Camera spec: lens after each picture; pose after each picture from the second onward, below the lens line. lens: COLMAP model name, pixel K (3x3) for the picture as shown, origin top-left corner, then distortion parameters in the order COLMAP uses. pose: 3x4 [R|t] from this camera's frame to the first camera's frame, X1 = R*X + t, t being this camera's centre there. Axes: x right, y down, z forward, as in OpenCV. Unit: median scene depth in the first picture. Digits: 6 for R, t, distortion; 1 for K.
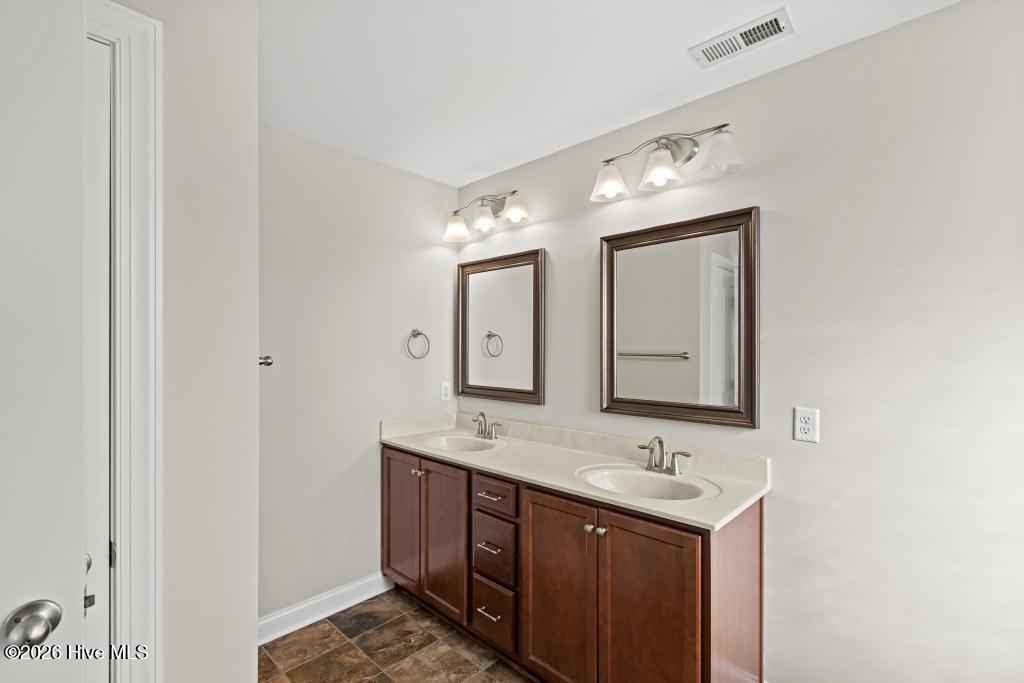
lens RADIAL K [[450.5, 0, 515.5], [0, 450.5, 350.3], [0, 0, 1]] dist [0.001995, 0.000061]
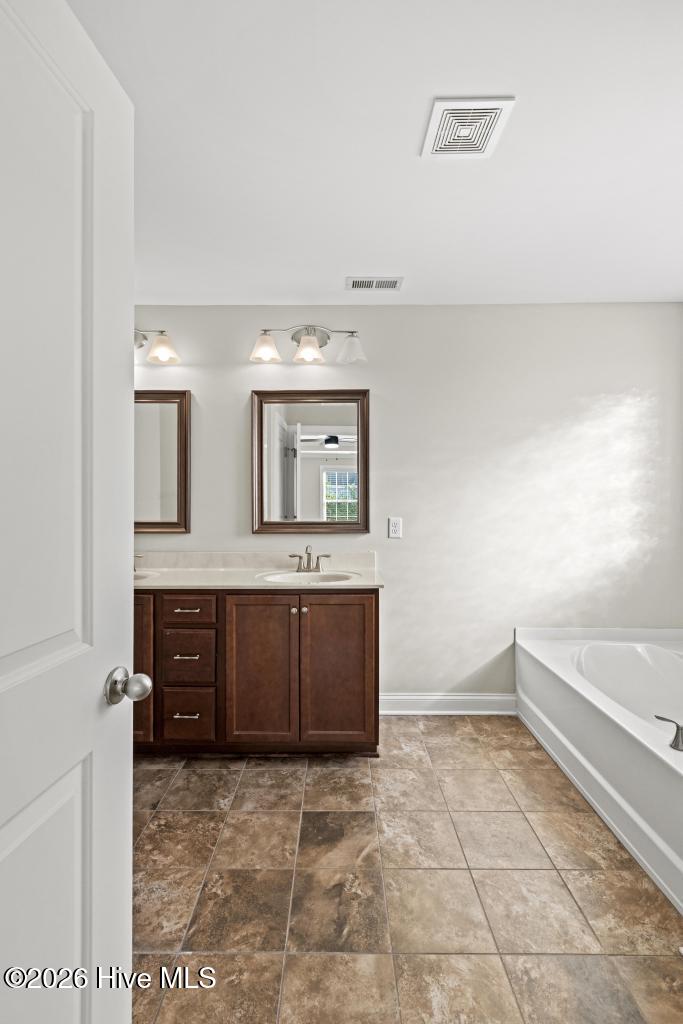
lens RADIAL K [[450.5, 0, 339.6], [0, 450.5, 505.9], [0, 0, 1]] dist [0.001995, 0.000061]
pose [[0.743412, -0.013883, 0.668690, -0.520750], [0.002775, 0.999840, 0.017673, 0.046808], [-0.668828, -0.011283, 0.743332, -0.075804]]
